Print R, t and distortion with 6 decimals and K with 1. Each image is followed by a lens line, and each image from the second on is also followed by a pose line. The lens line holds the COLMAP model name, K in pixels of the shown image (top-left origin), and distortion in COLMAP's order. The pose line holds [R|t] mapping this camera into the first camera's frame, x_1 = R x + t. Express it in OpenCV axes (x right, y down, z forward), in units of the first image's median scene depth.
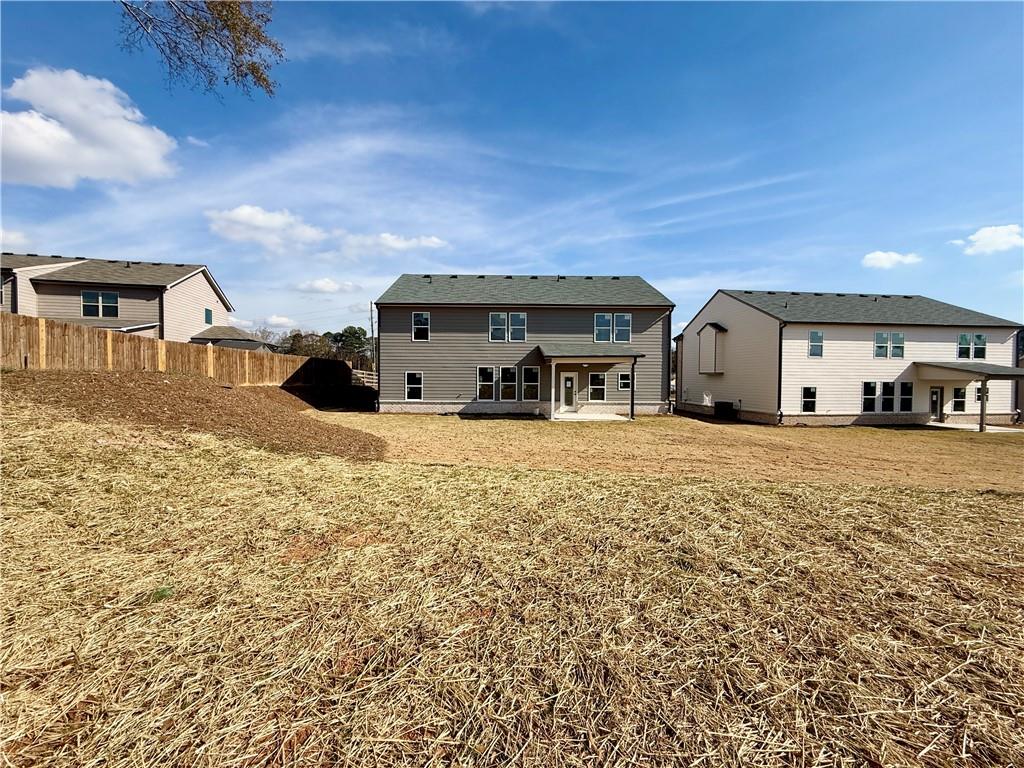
lens RADIAL K [[410.1, 0, 508.1], [0, 410.1, 384.4], [0, 0, 1]] dist [-0.000124, 0.000235]
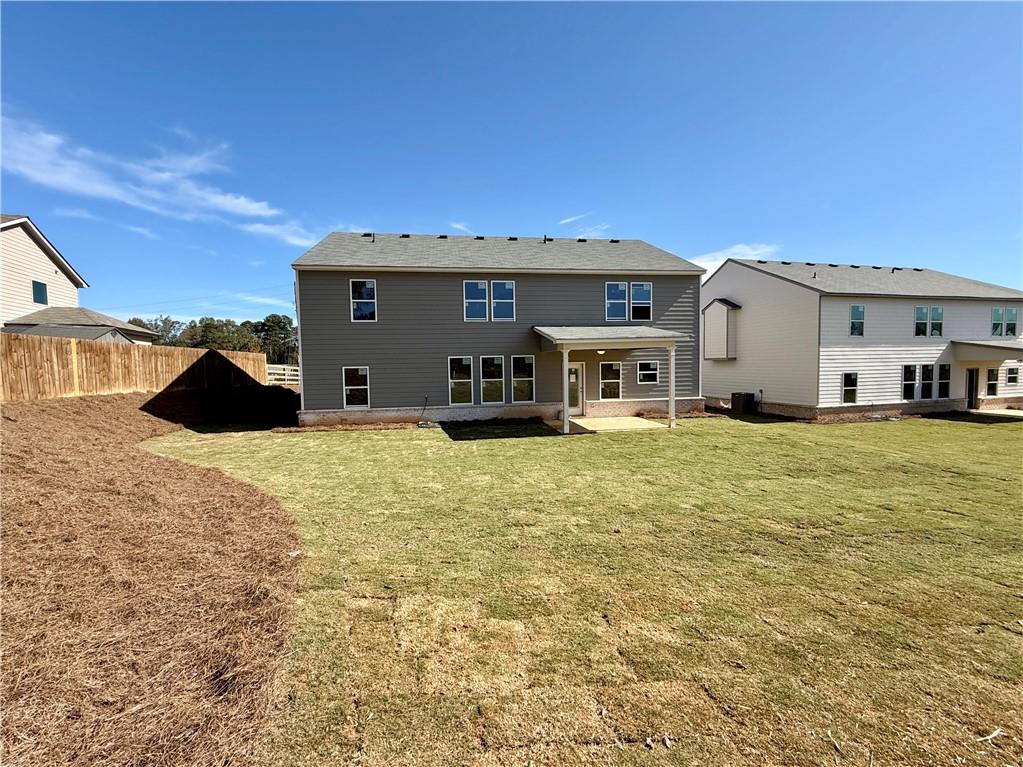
lens RADIAL K [[409.7, 0, 507.6], [0, 409.7, 383.9], [0, 0, 1]] dist [-0.000124, 0.000235]
pose [[0.989238, -0.031200, 0.142952, -0.071790], [0.027192, 0.999183, 0.029911, -0.015081], [-0.143768, -0.025702, 0.989278, 0.271892]]
